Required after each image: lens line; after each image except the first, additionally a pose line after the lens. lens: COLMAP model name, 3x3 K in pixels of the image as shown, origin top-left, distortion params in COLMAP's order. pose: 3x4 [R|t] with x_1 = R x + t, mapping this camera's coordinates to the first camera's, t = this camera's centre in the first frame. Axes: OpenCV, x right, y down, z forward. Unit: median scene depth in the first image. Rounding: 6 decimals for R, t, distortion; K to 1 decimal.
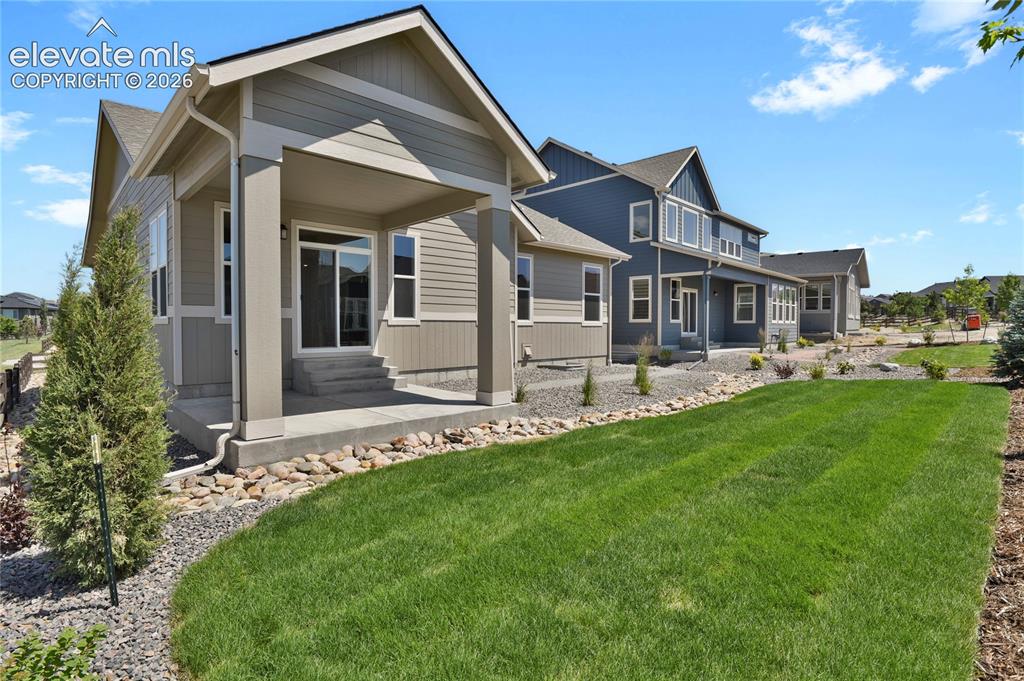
lens RADIAL K [[499.4, 0, 511.7], [0, 499.4, 341.7], [0, 0, 1]] dist [-0.022373, -0.003339]
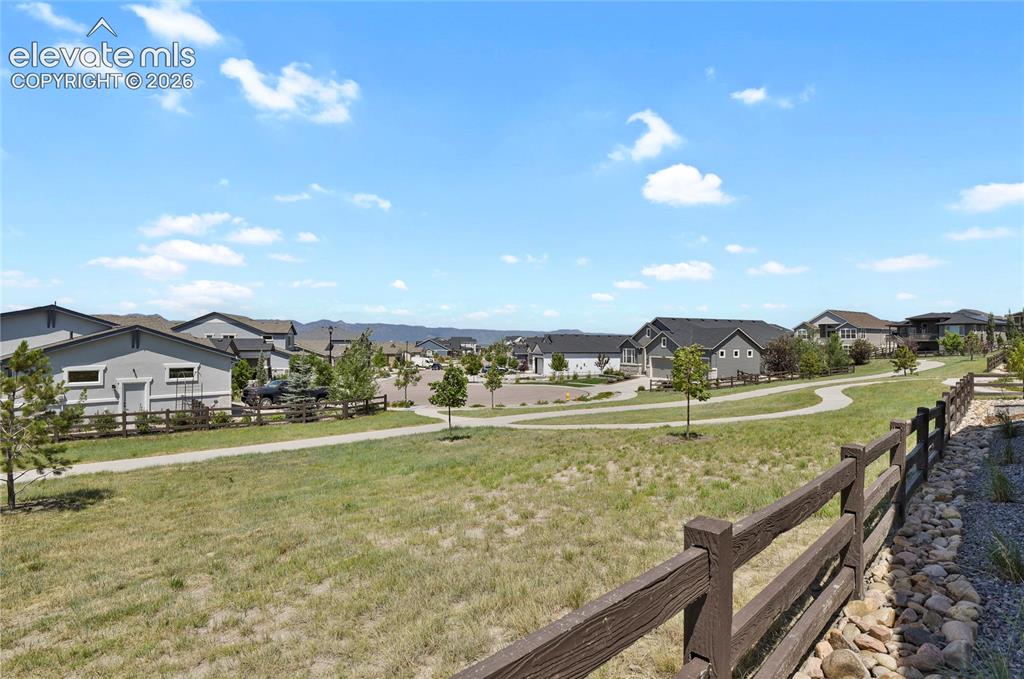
lens RADIAL K [[499.4, 0, 515.6], [0, 499.4, 339.7], [0, 0, 1]] dist [-0.022373, -0.003339]
pose [[0.033412, -0.008060, -0.999409, -0.151213], [-0.031457, 0.999464, -0.009112, -0.000112], [0.998946, 0.031743, 0.033140, 0.159090]]
